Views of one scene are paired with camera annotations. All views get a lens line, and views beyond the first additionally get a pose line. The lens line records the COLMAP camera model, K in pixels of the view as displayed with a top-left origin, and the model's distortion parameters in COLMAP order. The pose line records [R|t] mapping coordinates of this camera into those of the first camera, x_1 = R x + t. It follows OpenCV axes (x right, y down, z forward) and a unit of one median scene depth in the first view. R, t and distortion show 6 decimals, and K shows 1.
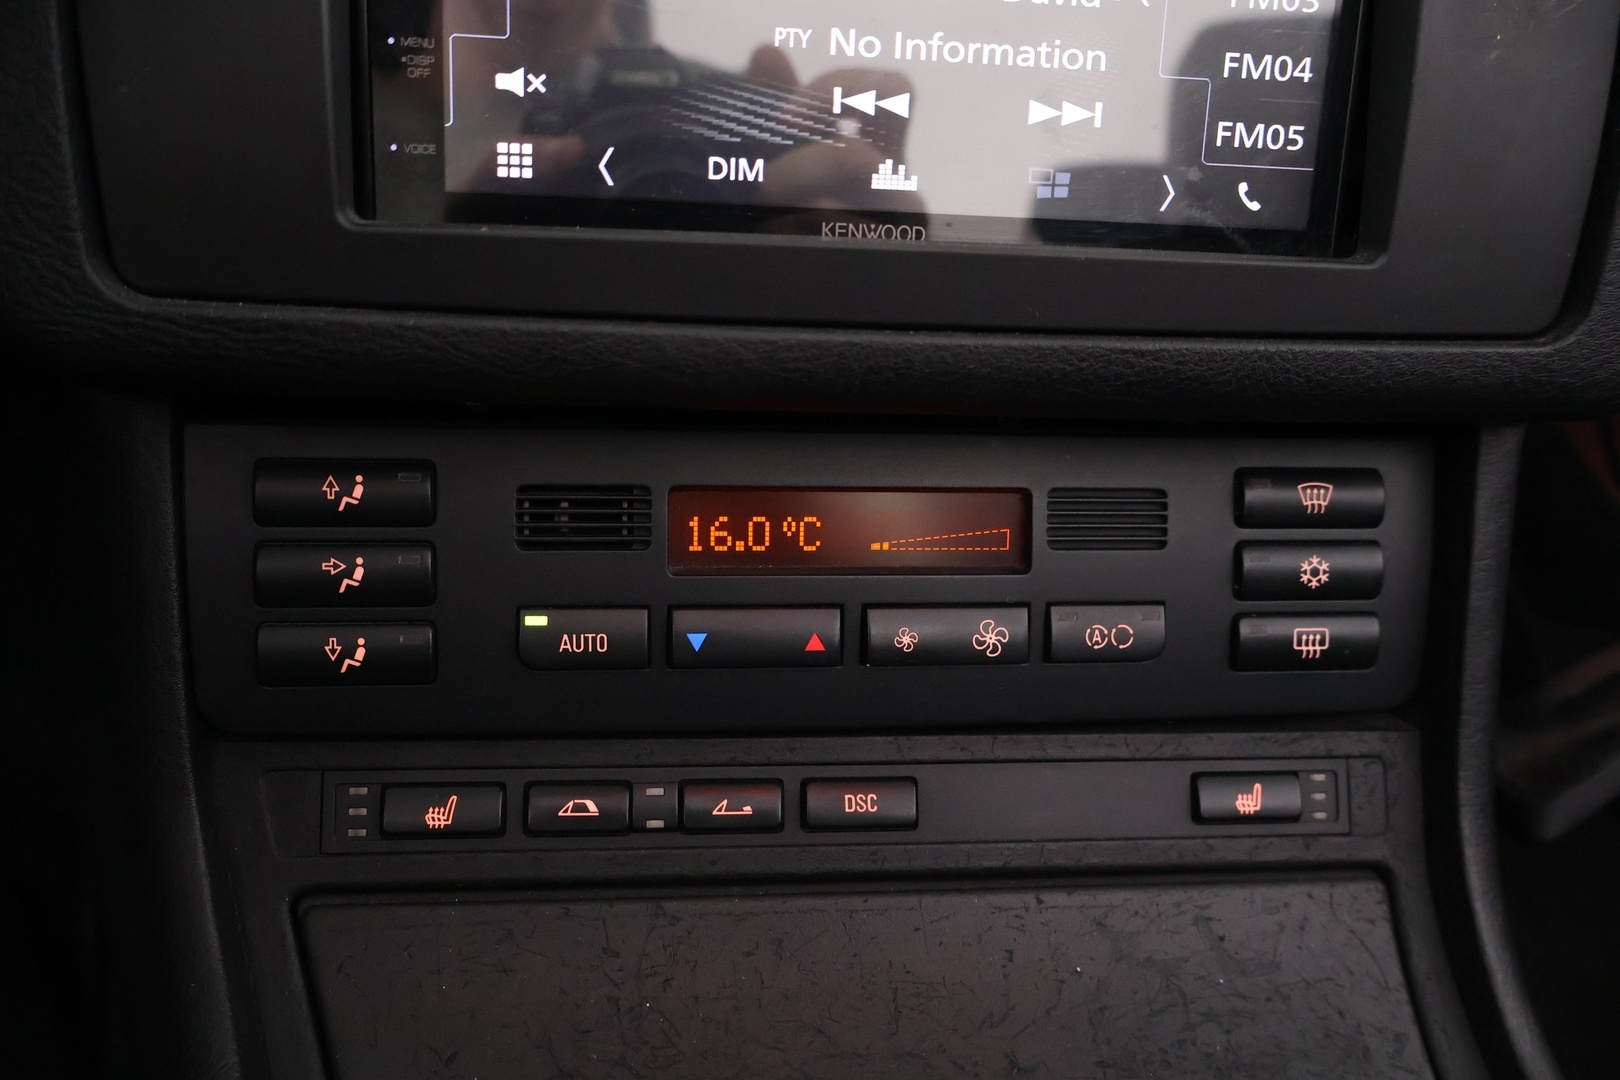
lens RADIAL K [[1340.1, 0, 812.4], [0, 1340.1, 535.3], [0, 0, 1]] dist [-0.010494, 0.012103]
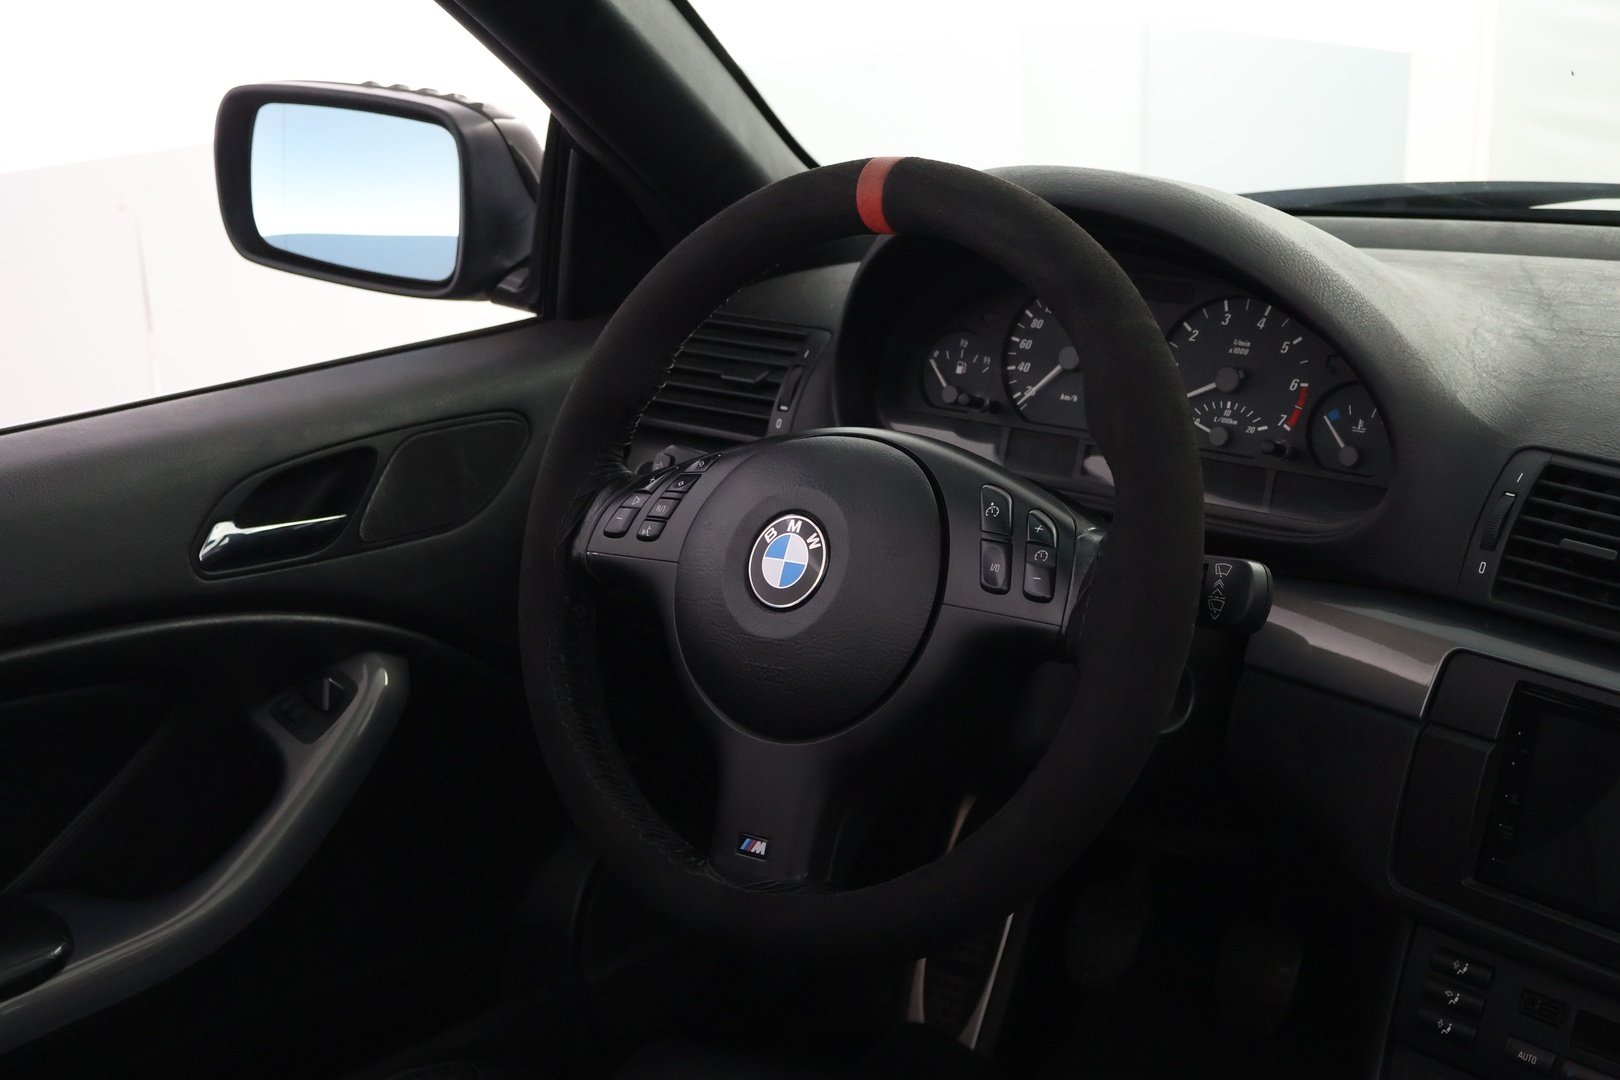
lens RADIAL K [[2289.5, 0, 810.0], [0, 2289.5, 536.3], [0, 0, 1]] dist [0.009350, 0.000000]
pose [[0.601813, 0.178172, -0.778509, 2.041771], [-0.294967, 0.955462, -0.009349, -0.386796], [0.742170, 0.235261, 0.627564, -2.713173]]
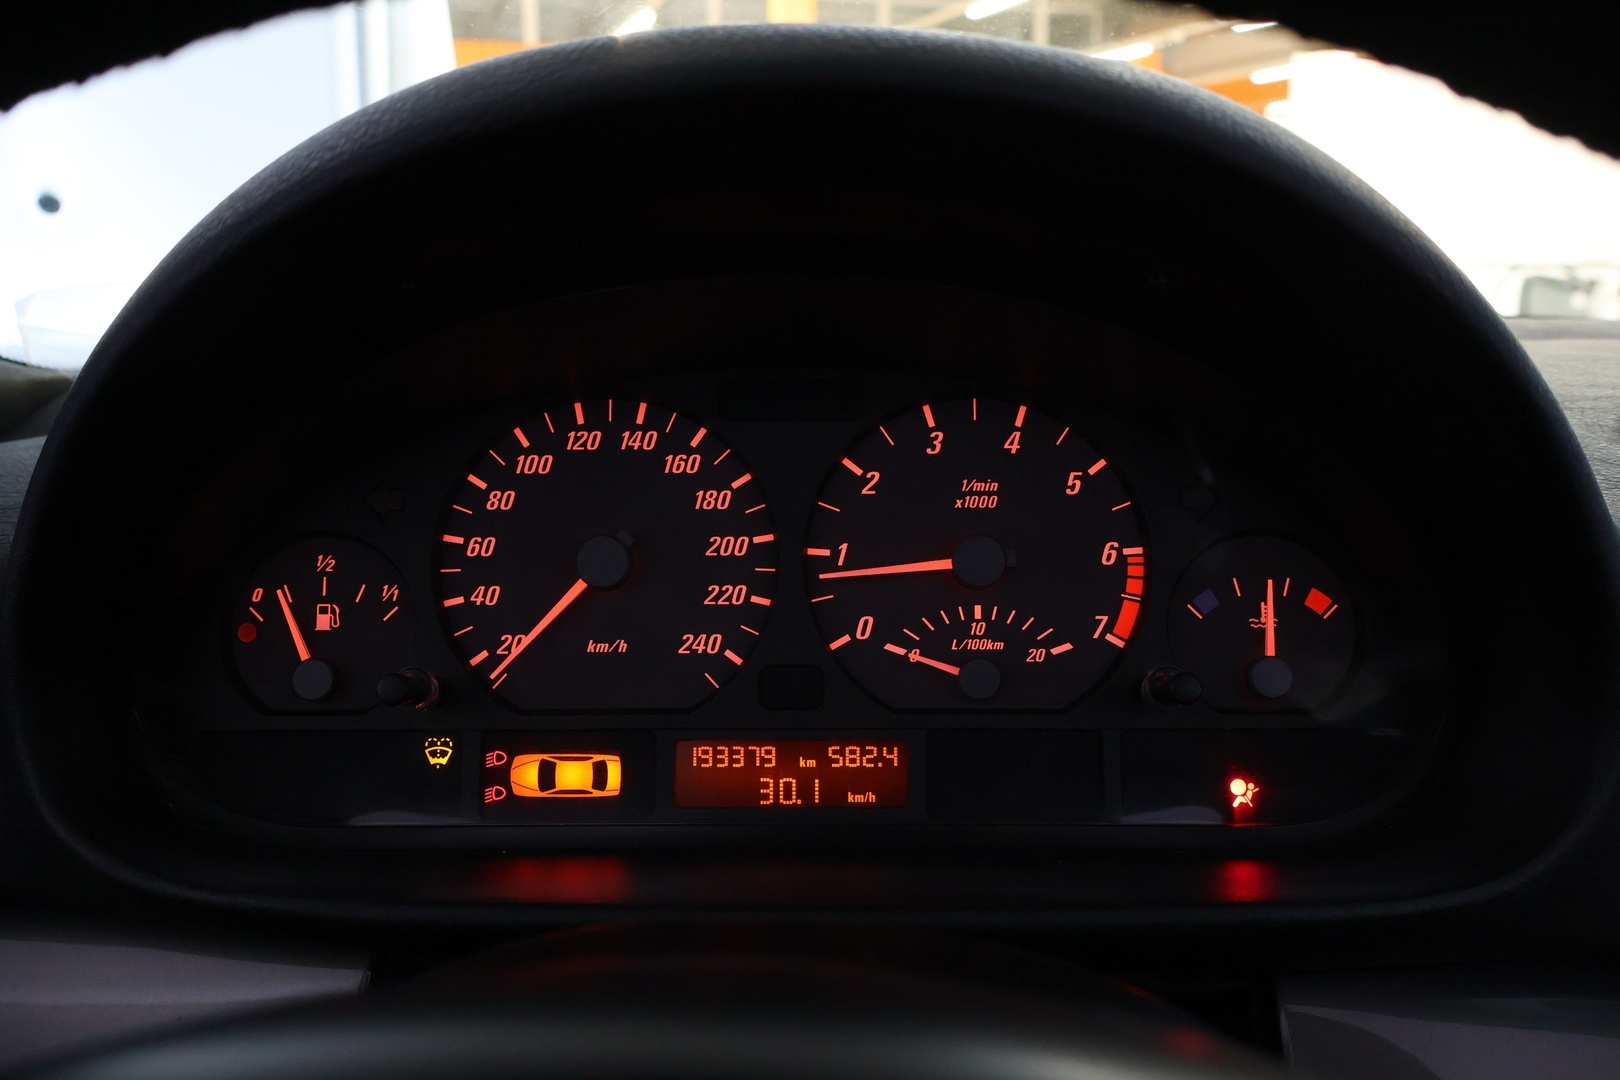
lens RADIAL K [[1340.1, 0, 809.2], [0, 1340.1, 544.2], [0, 0, 1]] dist [-0.010494, 0.012103]
pose [[0.959186, 0.005545, -0.282723, -0.879229], [-0.072006, 0.971640, -0.225235, -0.687076], [0.273456, 0.236400, 0.932382, -0.547083]]
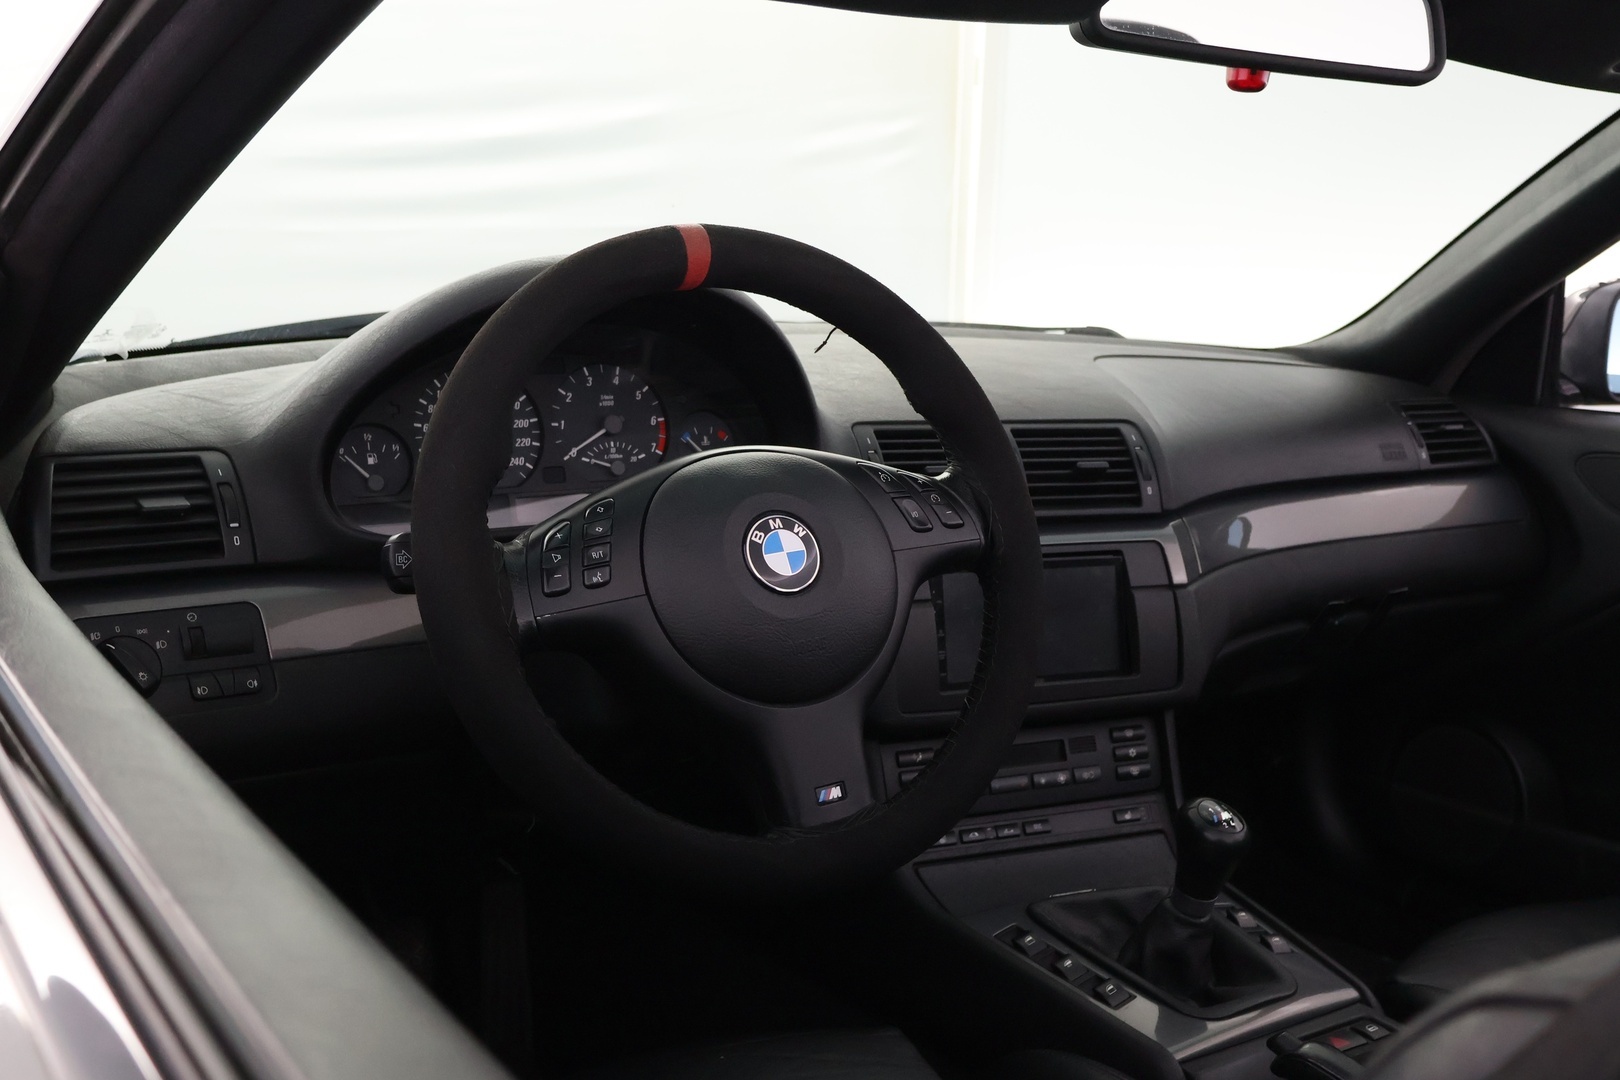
lens RADIAL K [[1643.4, 0, 821.6], [0, 1643.4, 534.2], [0, 0, 1]] dist [0.011122, 0.000000]
pose [[0.949482, -0.077133, 0.304194, -1.906806], [0.146307, 0.966335, -0.211639, 0.296253], [-0.277629, 0.245453, 0.928803, -3.373971]]
